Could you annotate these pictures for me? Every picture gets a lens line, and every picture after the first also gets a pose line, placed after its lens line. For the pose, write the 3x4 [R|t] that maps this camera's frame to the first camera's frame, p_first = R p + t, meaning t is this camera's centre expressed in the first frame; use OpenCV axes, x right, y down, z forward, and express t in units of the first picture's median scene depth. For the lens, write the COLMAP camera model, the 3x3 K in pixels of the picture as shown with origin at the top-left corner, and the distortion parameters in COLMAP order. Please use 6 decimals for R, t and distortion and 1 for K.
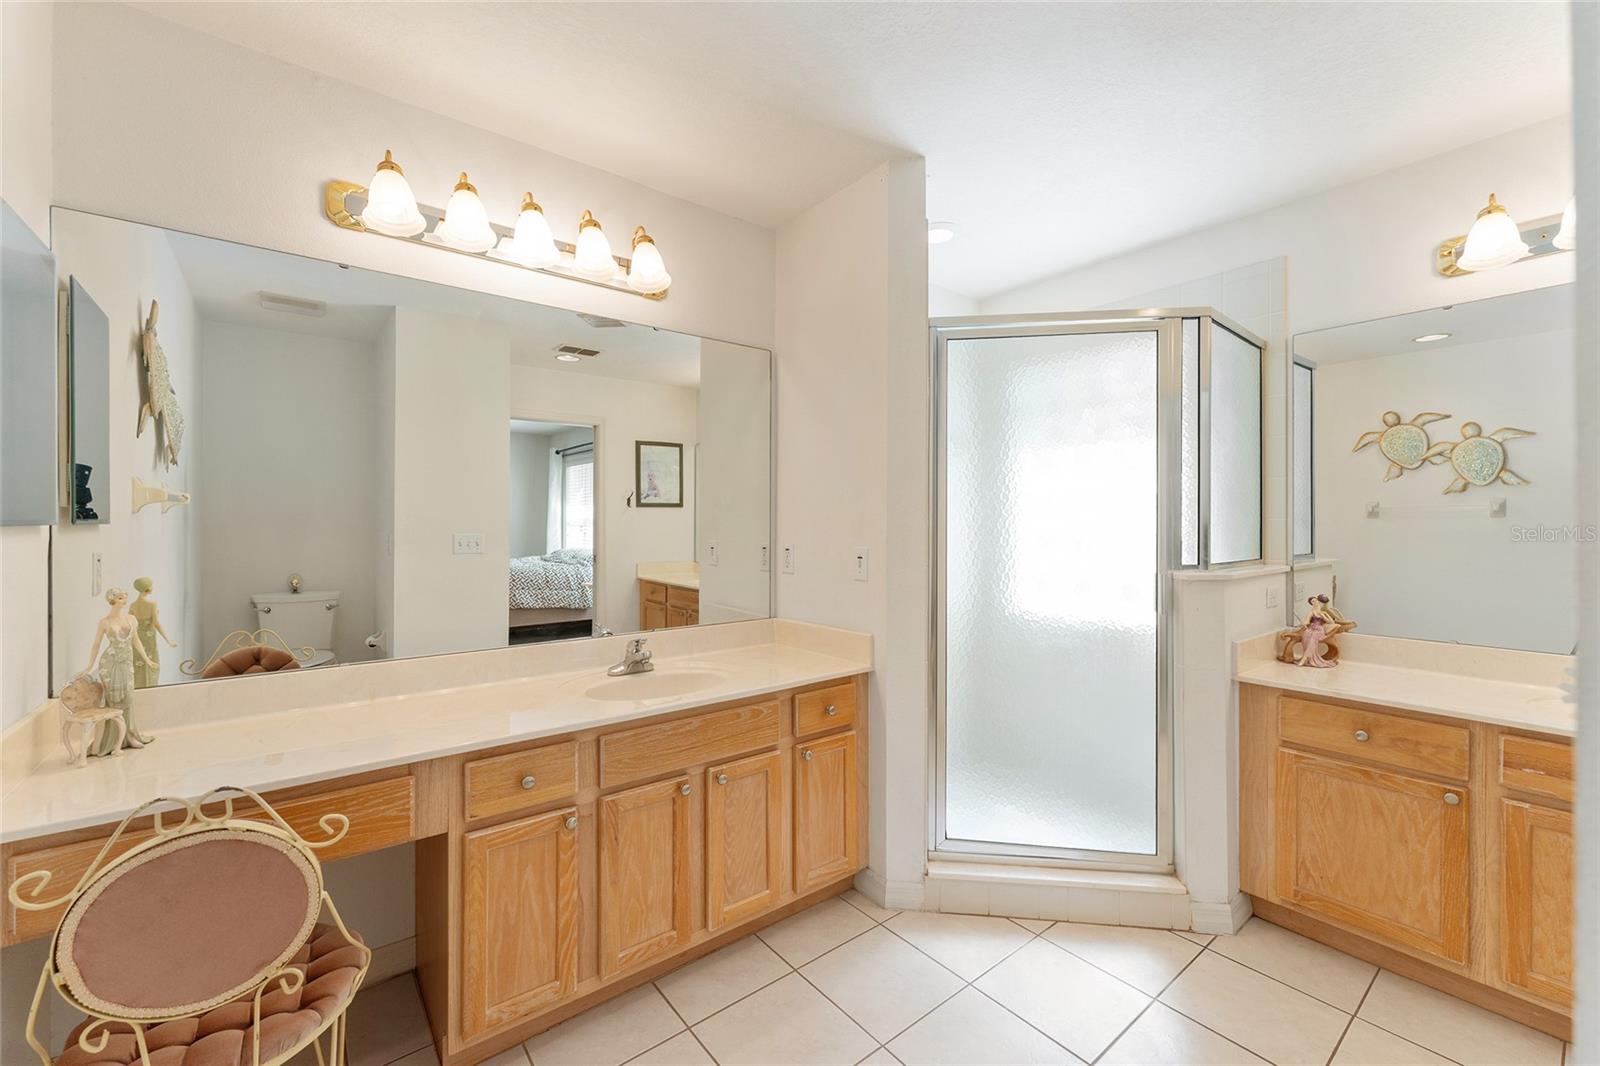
lens RADIAL K [[643.6, 0, 791.6], [0, 643.6, 524.8], [0, 0, 1]] dist [0.000461, -0.000228]
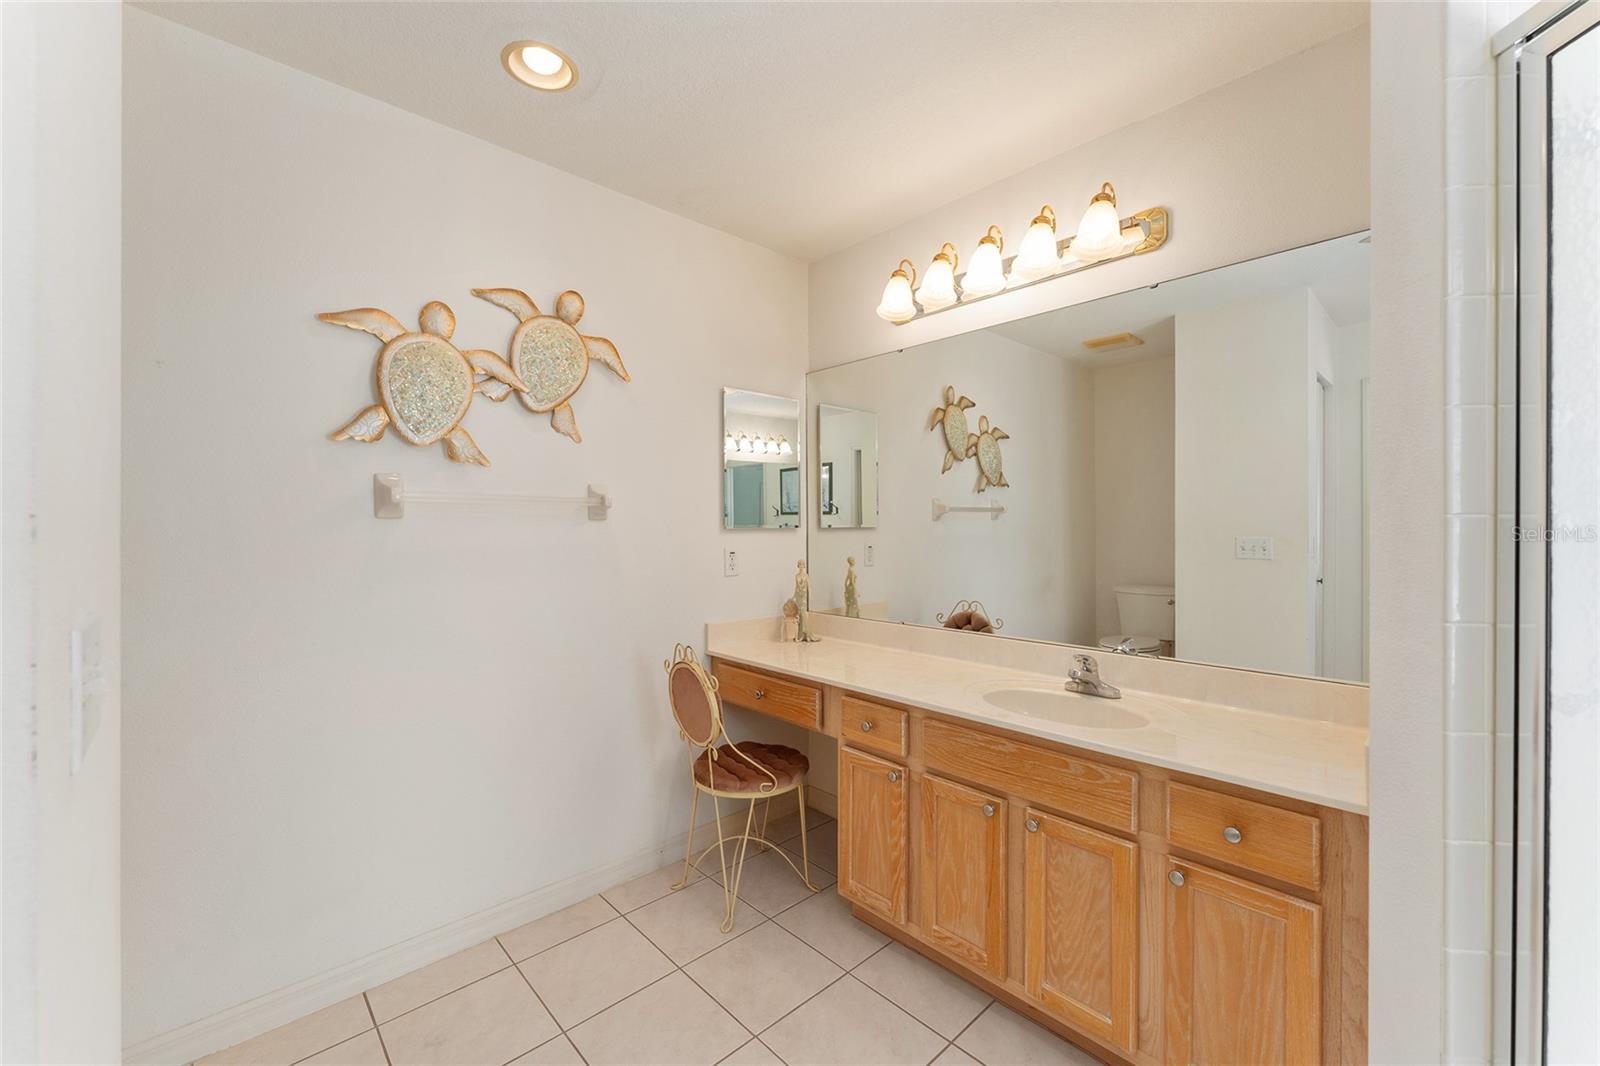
lens RADIAL K [[641.3, 0, 800.0], [0, 641.3, 533.0], [0, 0, 1]] dist [0.023854, -0.015142]
pose [[0.097698, 0.010052, -0.995165, 0.646414], [0.000838, 0.999948, 0.010182, -0.003556], [0.995216, -0.001828, 0.097684, 0.551319]]
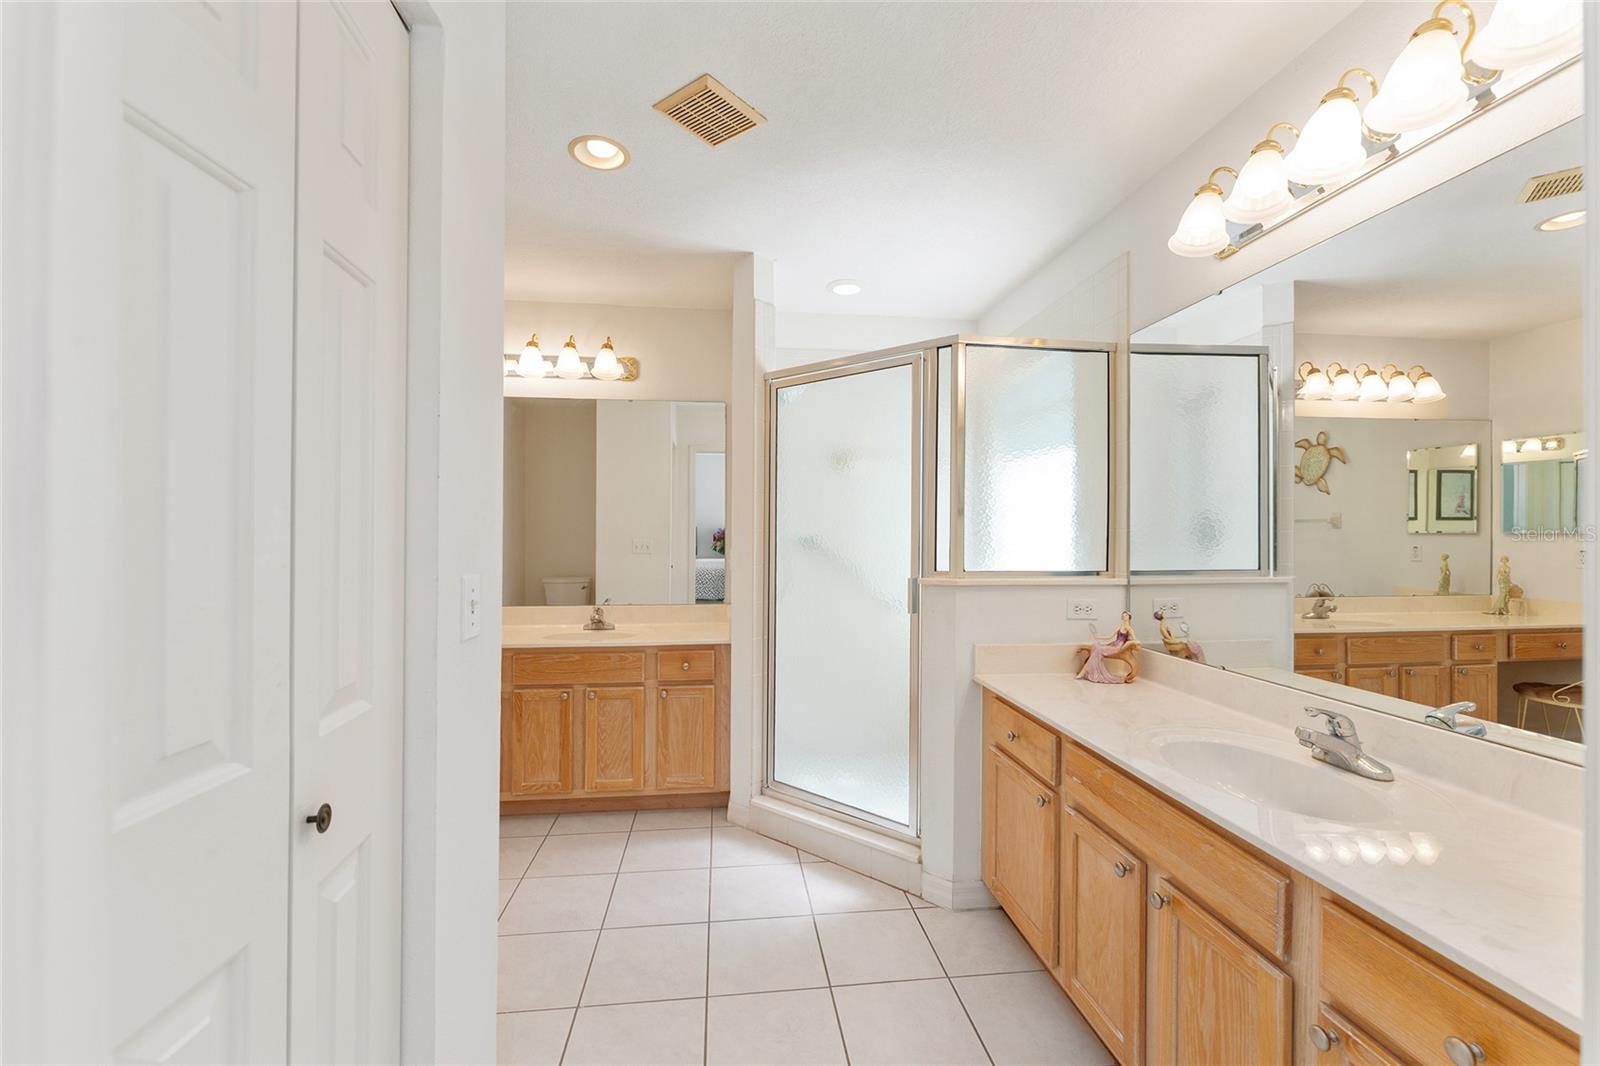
lens RADIAL K [[646.2, 0, 800.9], [0, 646.2, 529.7], [0, 0, 1]] dist [0.000689, -0.000084]
pose [[0.852985, 0.000636, -0.521936, 1.040201], [-0.002591, 0.999992, -0.003016, -0.004375], [0.521930, 0.003925, 0.852980, -0.070582]]
